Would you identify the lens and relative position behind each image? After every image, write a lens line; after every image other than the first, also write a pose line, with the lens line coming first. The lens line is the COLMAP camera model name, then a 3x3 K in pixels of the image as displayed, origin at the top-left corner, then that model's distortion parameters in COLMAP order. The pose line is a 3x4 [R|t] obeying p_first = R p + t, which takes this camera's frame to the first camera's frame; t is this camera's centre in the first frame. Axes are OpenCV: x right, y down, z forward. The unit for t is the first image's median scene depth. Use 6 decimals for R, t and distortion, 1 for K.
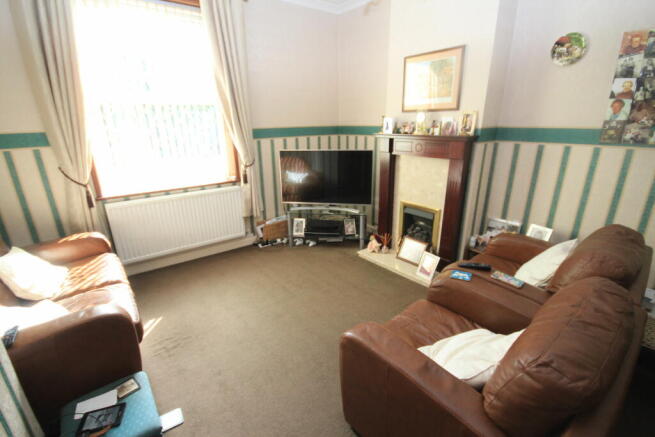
lens RADIAL K [[304.8, 0, 327.5], [0, 304.8, 218.5], [0, 0, 1]] dist [-0.001469, -0.001317]
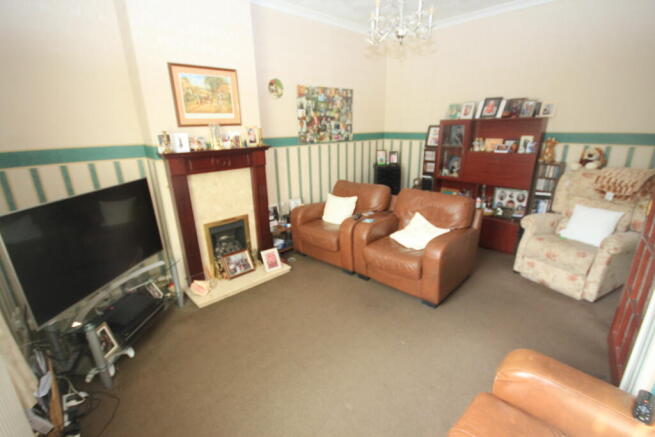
lens RADIAL K [[290.3, 0, 327.5], [0, 290.3, 218.5], [0, 0, 1]] dist [0.000020, 0.000045]
pose [[-0.050775, -0.288654, 0.956086, -0.866929], [0.338864, 0.895551, 0.288373, -0.290054], [-0.939464, 0.338625, 0.052343, 0.890408]]
